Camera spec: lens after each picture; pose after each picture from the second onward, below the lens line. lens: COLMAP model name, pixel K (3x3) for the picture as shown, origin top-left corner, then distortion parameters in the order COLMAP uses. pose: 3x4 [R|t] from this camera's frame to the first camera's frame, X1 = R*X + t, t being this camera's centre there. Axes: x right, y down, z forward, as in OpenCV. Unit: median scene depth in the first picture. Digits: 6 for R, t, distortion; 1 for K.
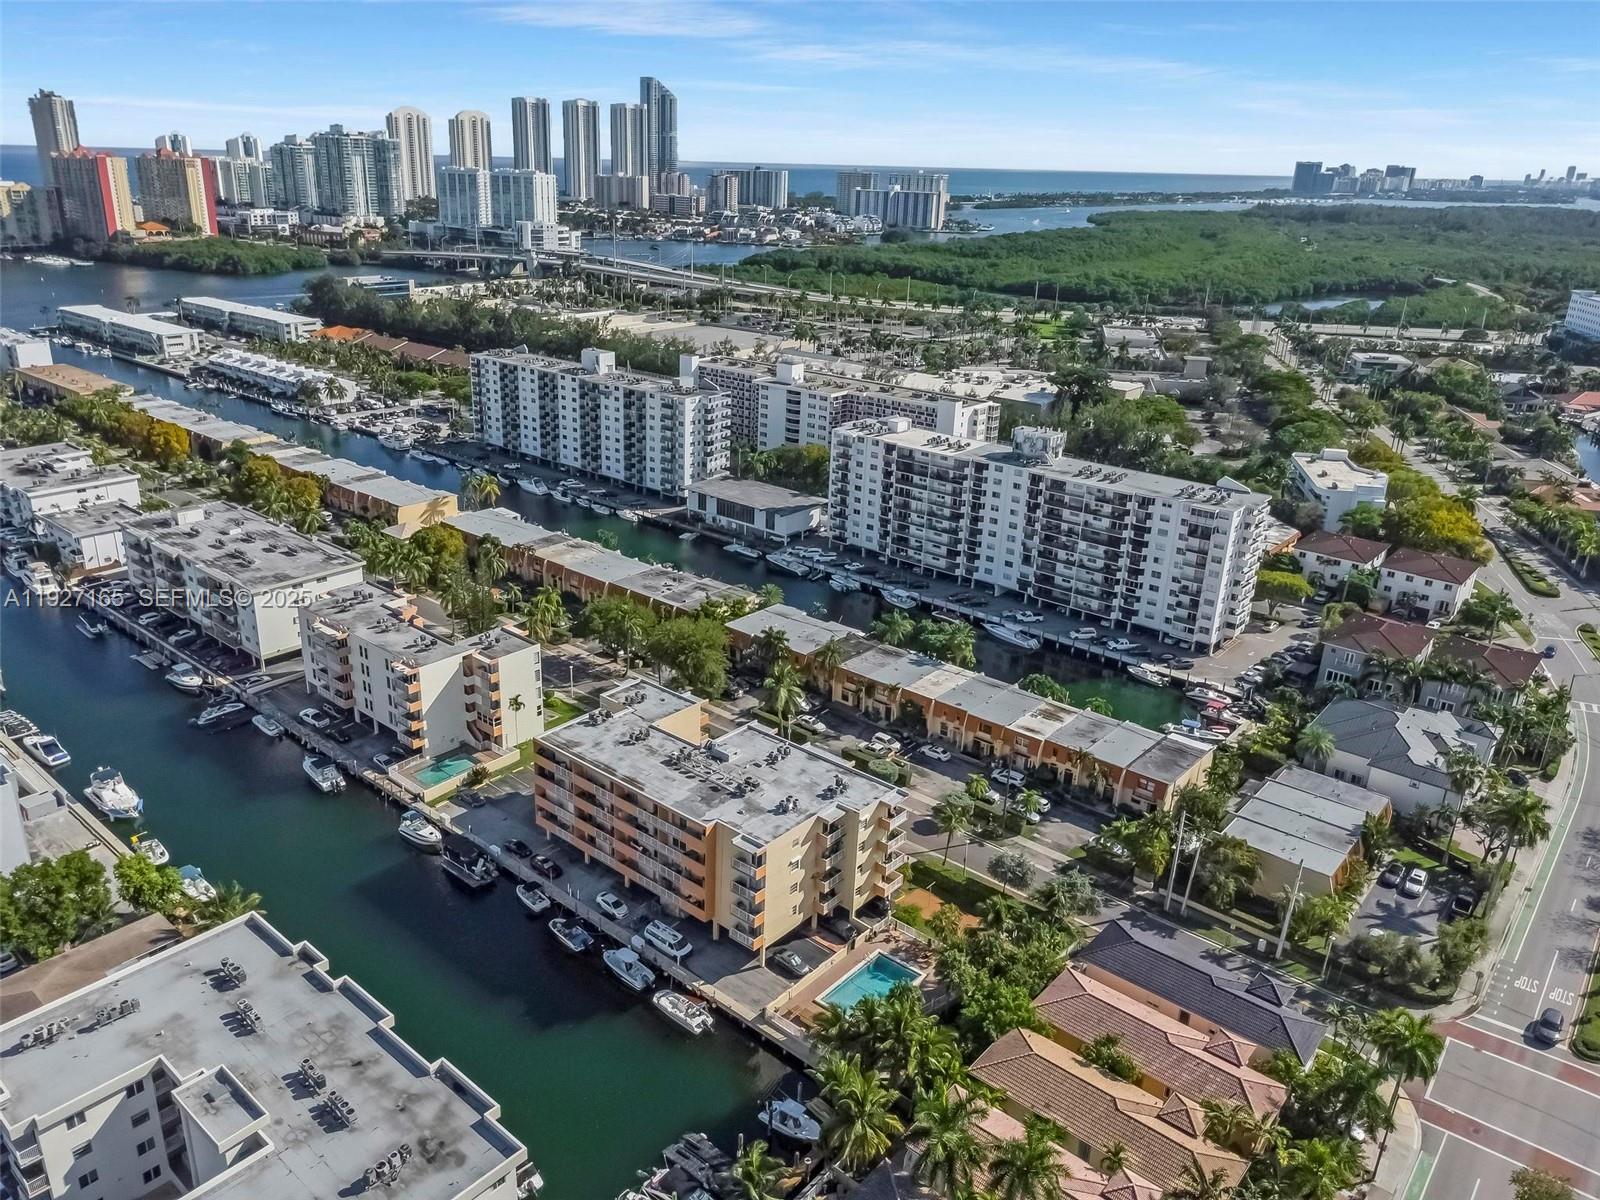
lens RADIAL K [[1175.5, 0, 763.1], [0, 1175.5, 601.5], [0, 0, 1]] dist [0.005626, 0.001106]
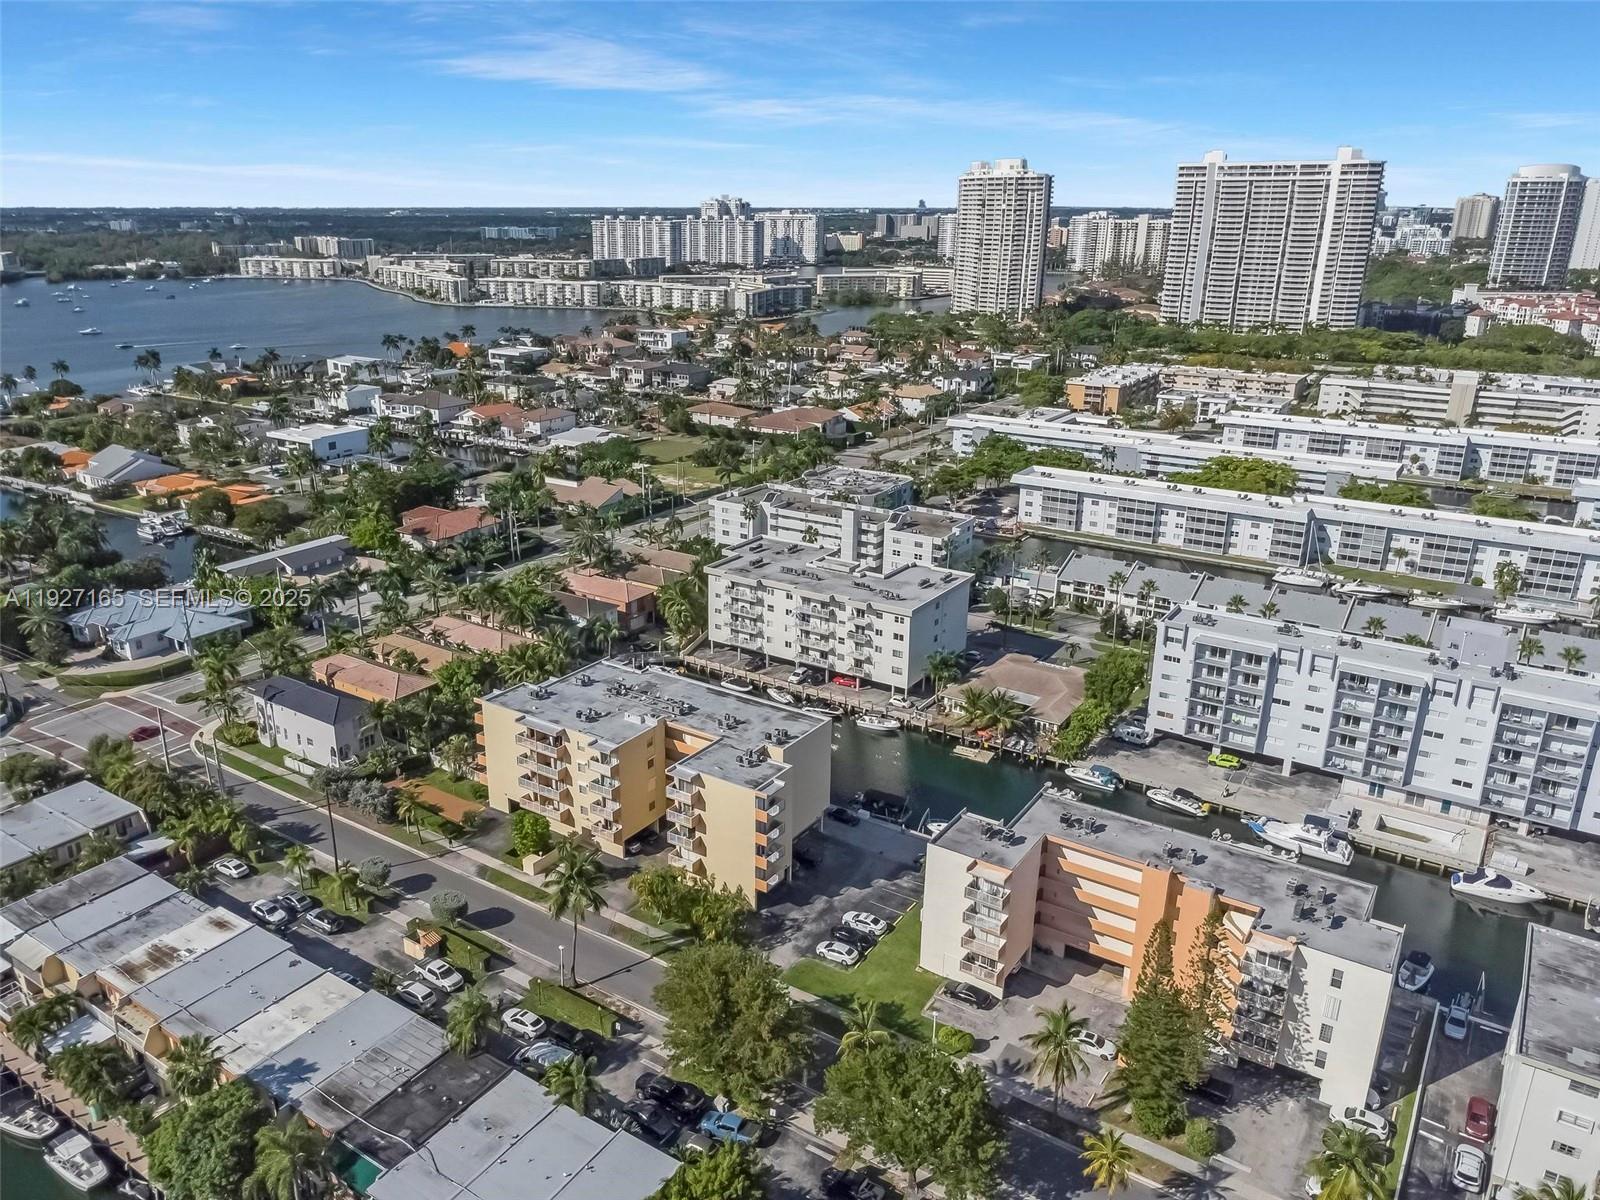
lens RADIAL K [[1182.6, 0, 796.1], [0, 1182.6, 606.4], [0, 0, 1]] dist [0.009064, -0.006389]
pose [[-0.991872, 0.024392, -0.124881, -0.025680], [-0.061253, 0.768716, 0.636650, -0.383064], [0.111527, 0.639125, -0.760974, 1.076649]]
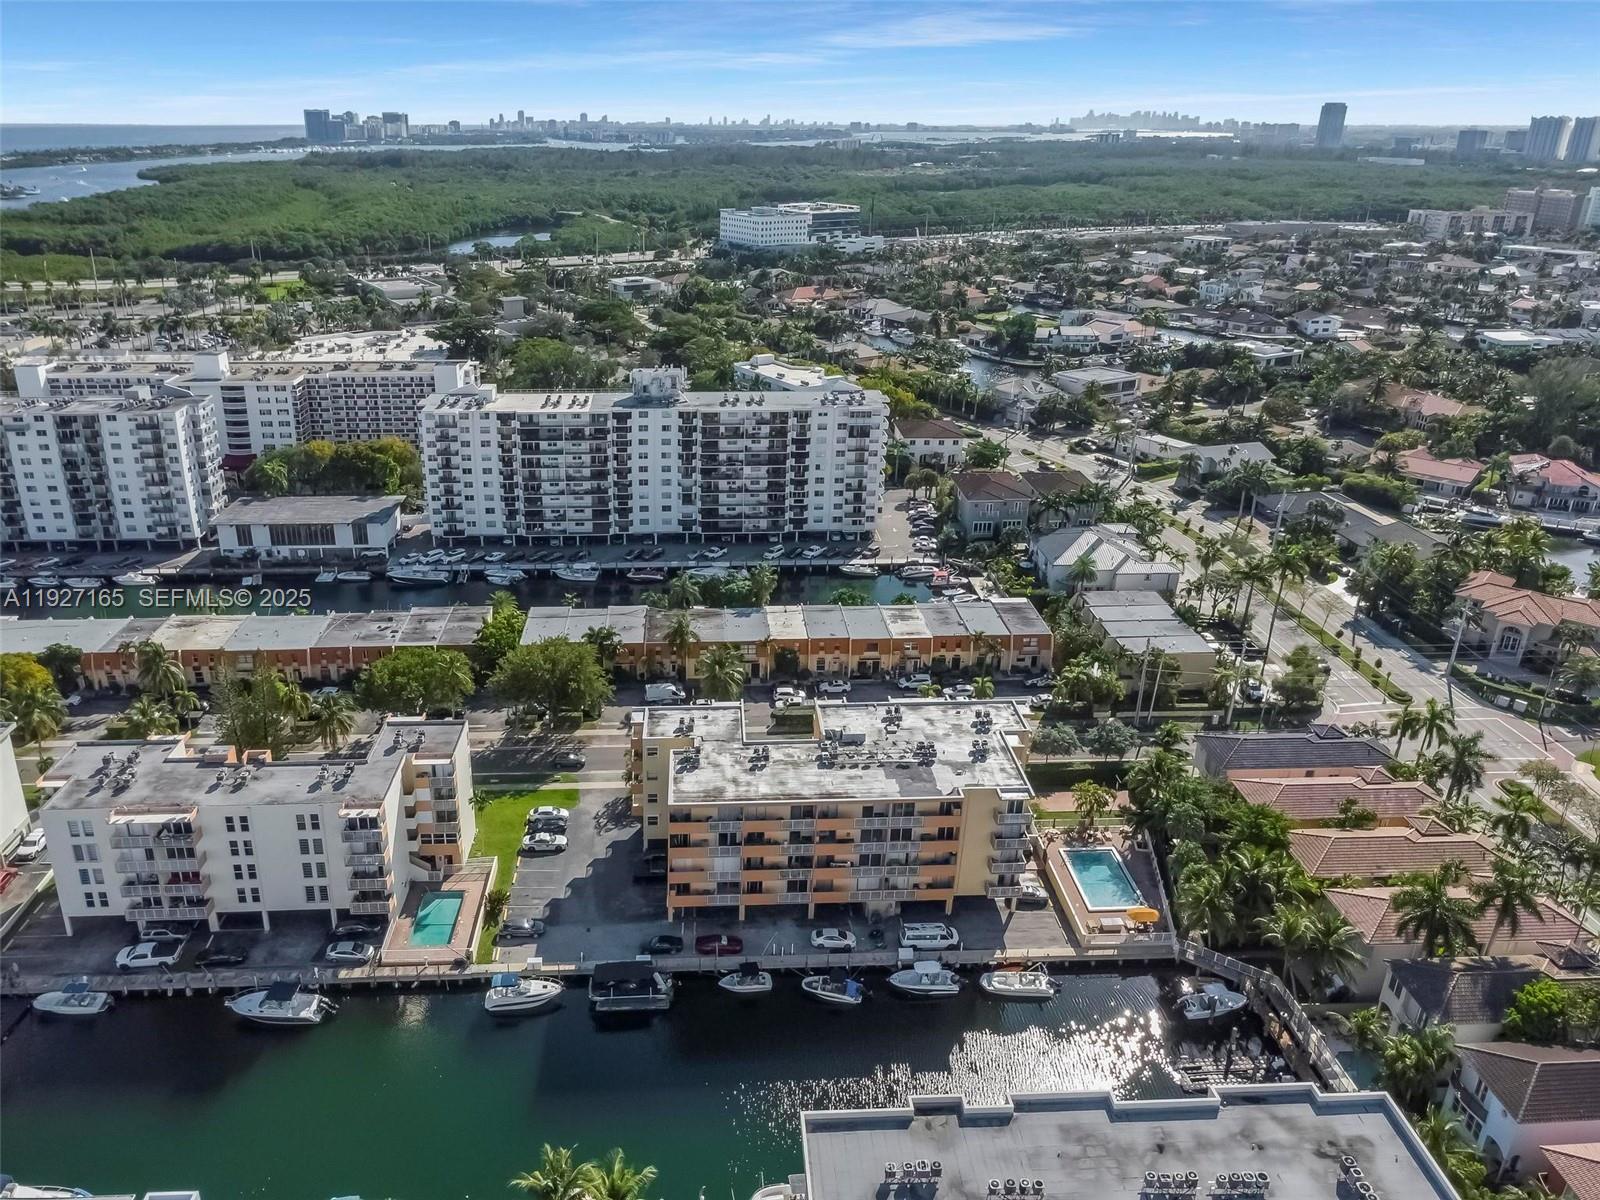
lens RADIAL K [[1191.9, 0, 761.5], [0, 1191.9, 595.1], [0, 0, 1]] dist [0.005104, -0.001452]
pose [[0.710130, -0.279187, 0.646351, -0.401700], [0.261405, 0.956950, 0.126149, -0.068143], [-0.653745, 0.079377, 0.752540, 0.207686]]
